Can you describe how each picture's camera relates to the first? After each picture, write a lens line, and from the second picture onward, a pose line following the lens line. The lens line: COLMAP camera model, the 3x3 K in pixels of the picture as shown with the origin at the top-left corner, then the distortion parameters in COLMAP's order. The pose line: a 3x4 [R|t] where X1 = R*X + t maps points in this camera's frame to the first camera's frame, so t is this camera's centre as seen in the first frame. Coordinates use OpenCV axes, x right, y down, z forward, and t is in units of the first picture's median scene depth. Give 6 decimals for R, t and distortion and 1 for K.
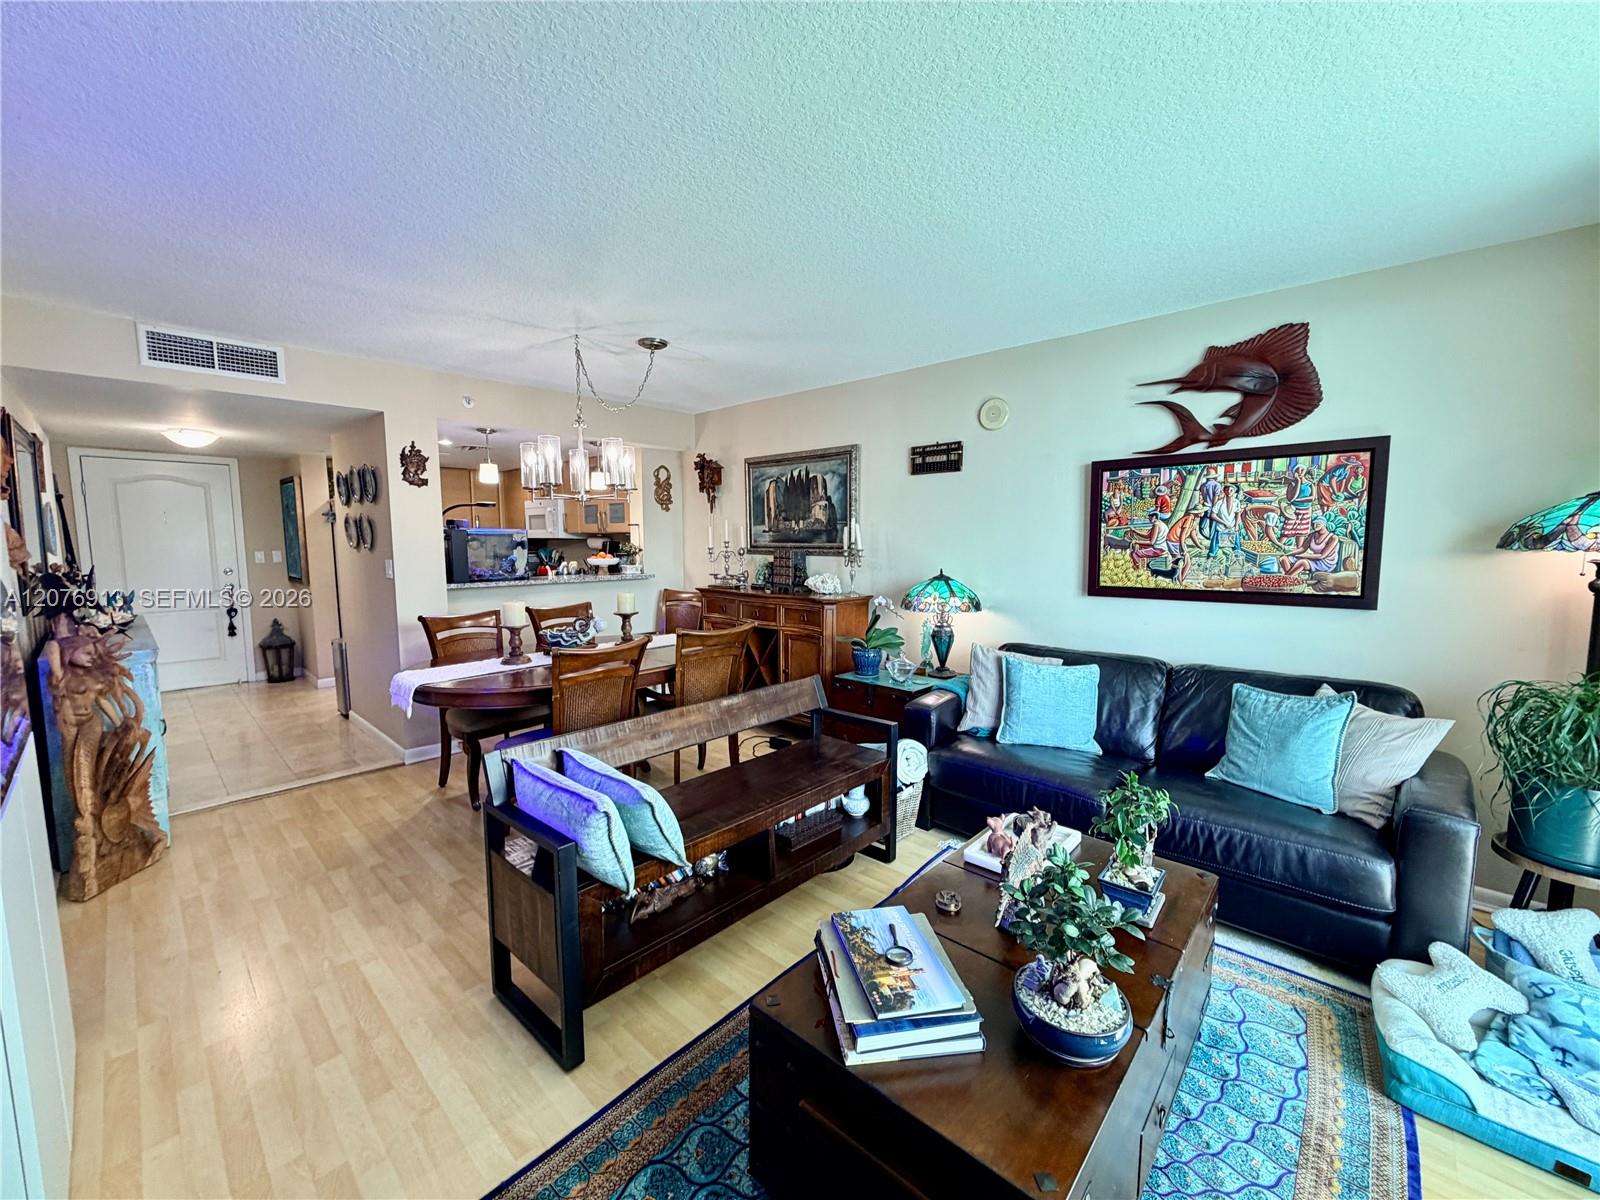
lens RADIAL K [[636.8, 0, 795.3], [0, 636.8, 604.2], [0, 0, 1]] dist [0.002174, 0.000070]
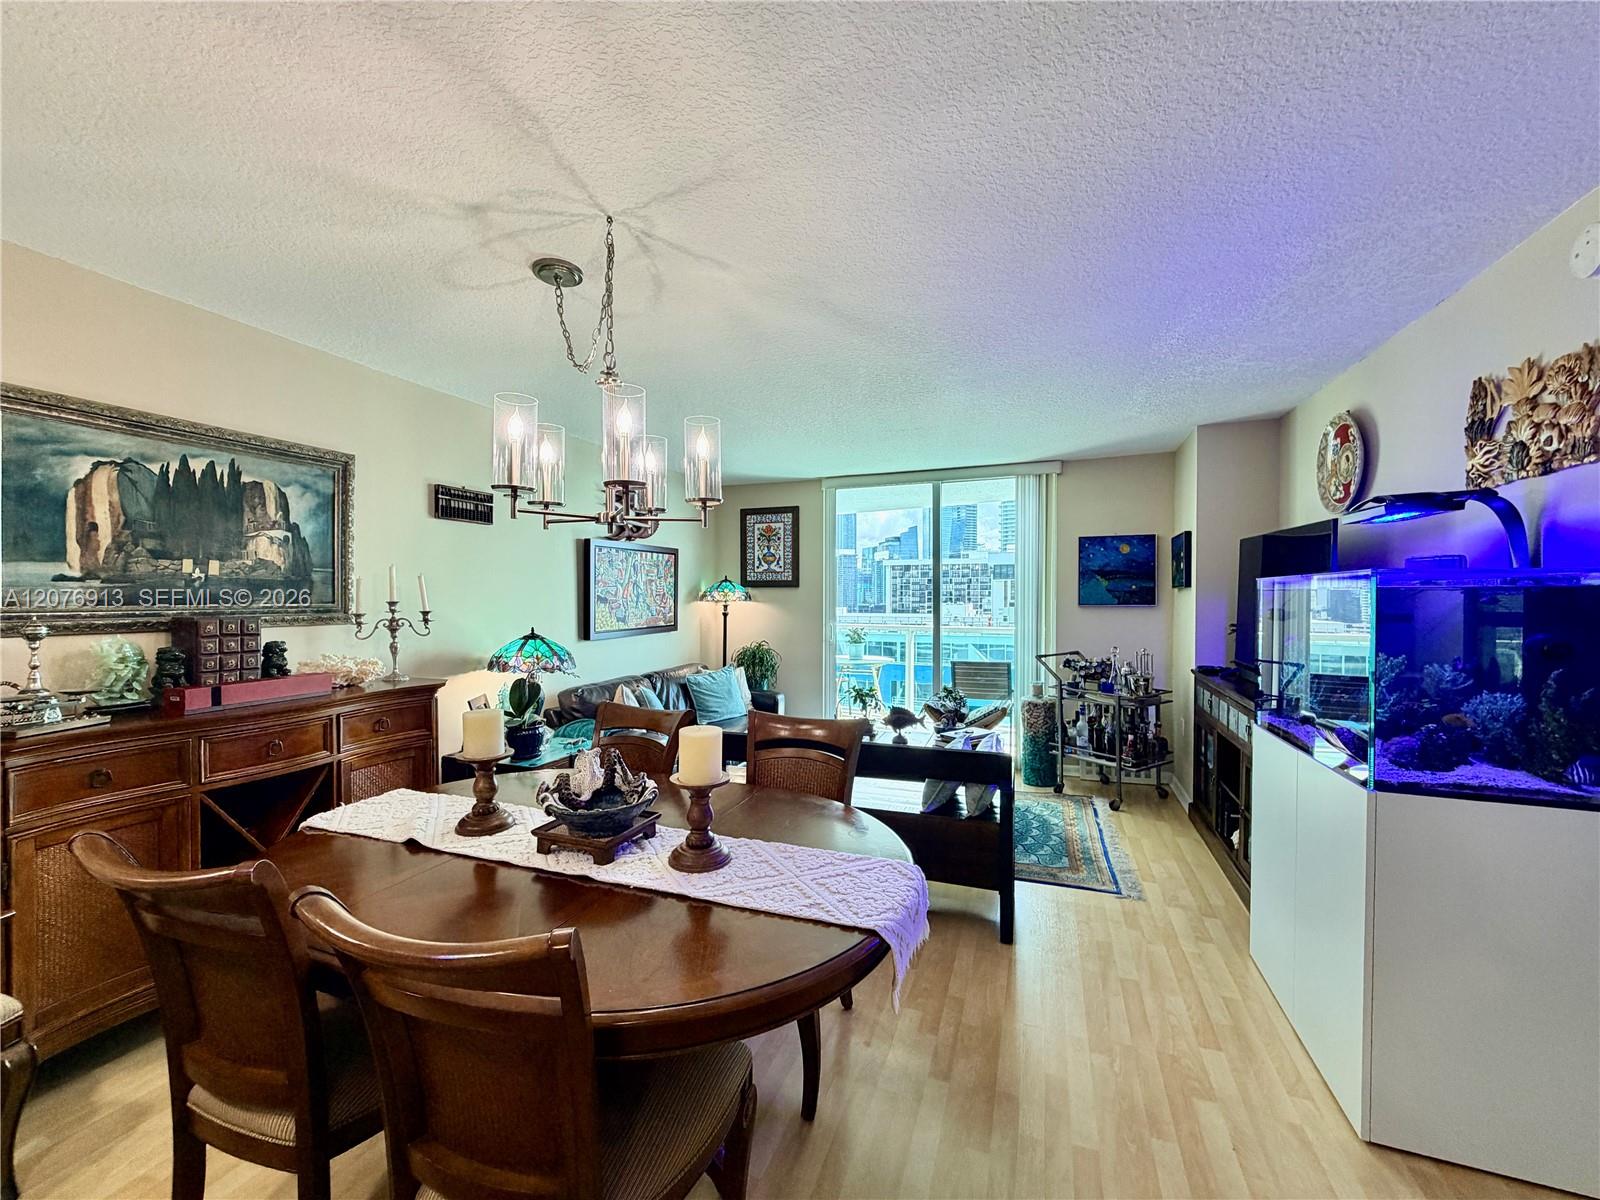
lens RADIAL K [[636.8, 0, 799.6], [0, 636.8, 598.9], [0, 0, 1]] dist [0.002174, 0.000070]
pose [[-0.386079, 0.000095, 0.922466, -0.780118], [0.098294, 0.994311, 0.041037, -0.093889], [-0.917214, 0.106517, -0.383892, 0.947788]]
